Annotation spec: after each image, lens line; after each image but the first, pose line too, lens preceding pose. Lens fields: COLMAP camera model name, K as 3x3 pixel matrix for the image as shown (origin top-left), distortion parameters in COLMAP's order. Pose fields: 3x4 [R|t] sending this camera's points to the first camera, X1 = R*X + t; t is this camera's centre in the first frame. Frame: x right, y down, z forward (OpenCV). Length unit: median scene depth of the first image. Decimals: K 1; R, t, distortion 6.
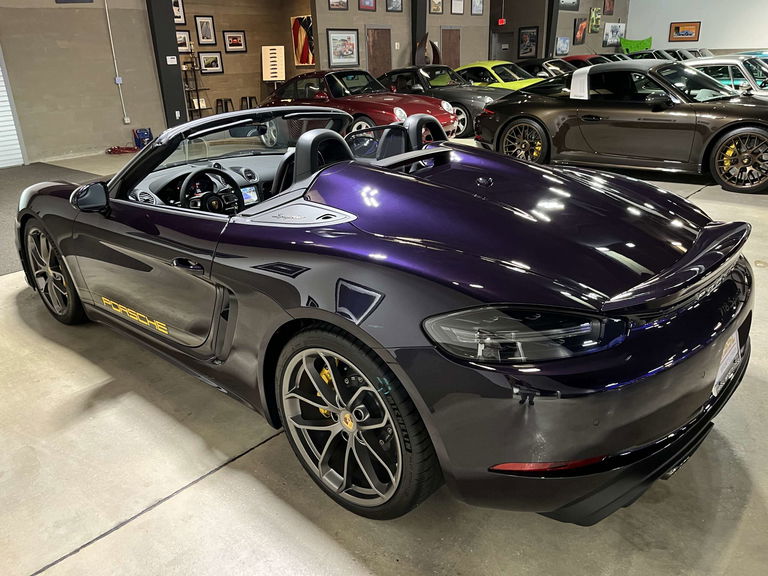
lens RADIAL K [[582.9, 0, 383.3], [0, 582.9, 294.2], [0, 0, 1]] dist [0.068965, -0.099085]
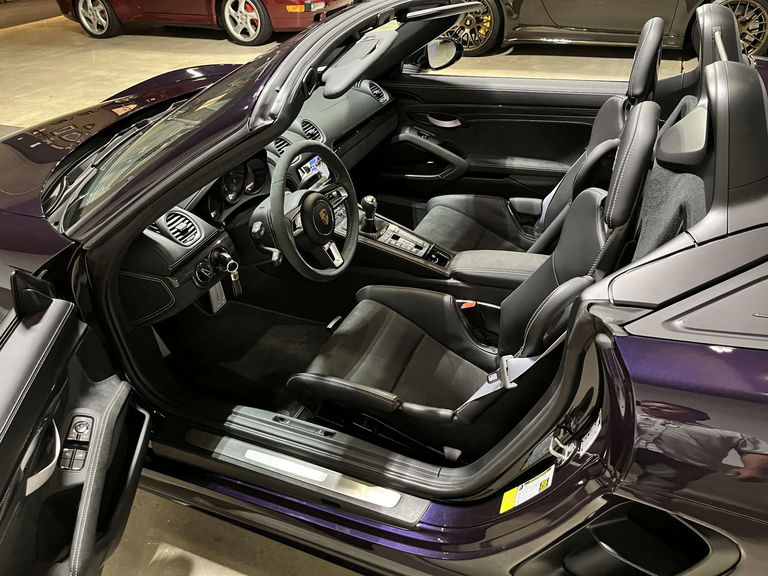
lens RADIAL K [[581.1, 0, 384.0], [0, 581.1, 288.0], [0, 0, 1]] dist [0.068804, -0.102073]
pose [[0.946068, -0.175579, 0.272264, -0.109194], [0.120358, 0.970740, 0.207793, -0.054291], [-0.300782, -0.163817, 0.939518, 0.146921]]
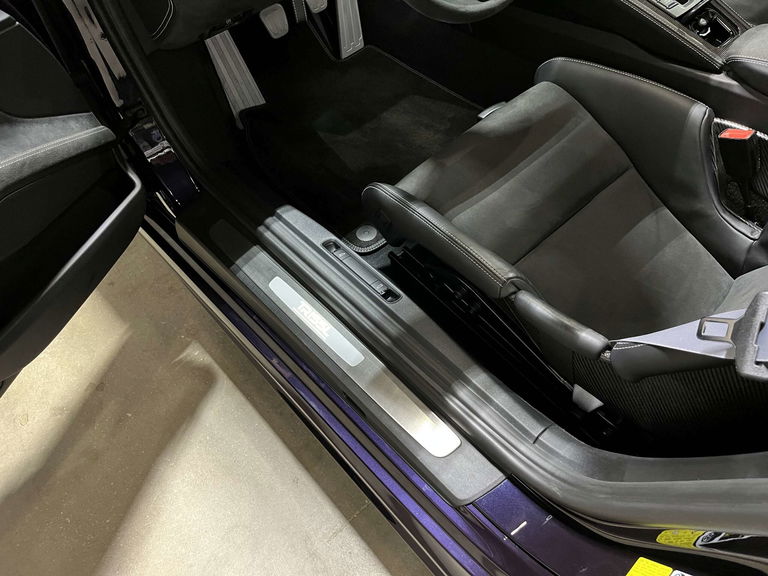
lens RADIAL K [[582.7, 0, 387.5], [0, 582.7, 284.7], [0, 0, 1]] dist [0.067554, -0.102639]
pose [[0.991704, 0.058824, -0.114293, -0.081648], [0.009328, 0.853870, 0.520403, -0.038653], [0.128203, -0.517152, 0.846238, 0.203801]]
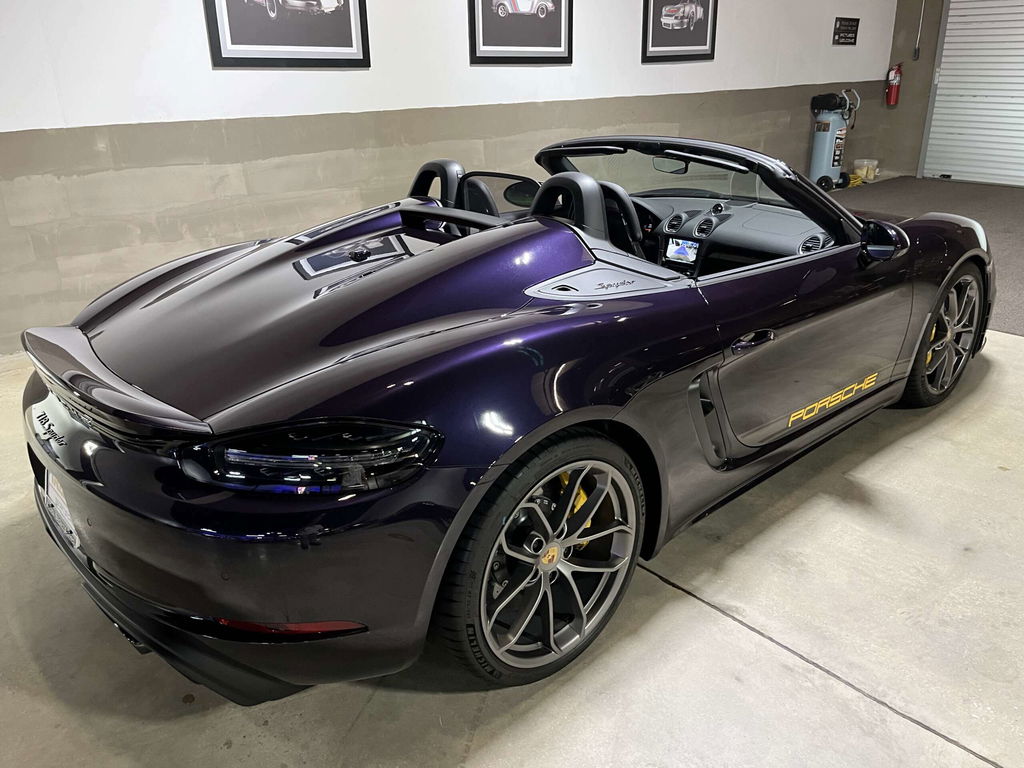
lens RADIAL K [[773.9, 0, 516.0], [0, 773.9, 386.7], [0, 0, 1]] dist [0.072459, -0.107738]
pose [[-0.116556, 0.410917, -0.904191, 0.247249], [-0.348780, 0.835479, 0.424650, -0.119480], [0.929929, 0.364859, 0.045940, 0.263280]]
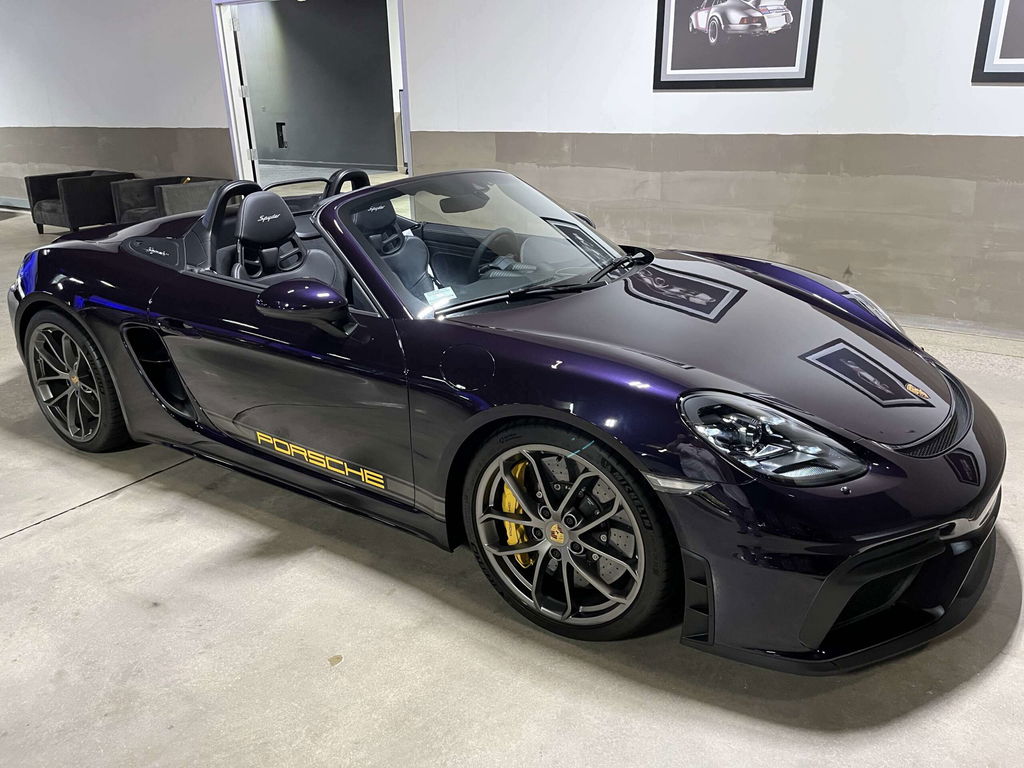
lens RADIAL K [[773.1, 0, 514.9], [0, 773.1, 382.2], [0, 0, 1]] dist [0.054827, -0.076927]
pose [[-0.988843, 0.098738, -0.111538, -0.048310], [-0.001941, 0.740162, 0.672425, -0.228743], [0.148950, 0.665139, -0.731713, 0.559578]]
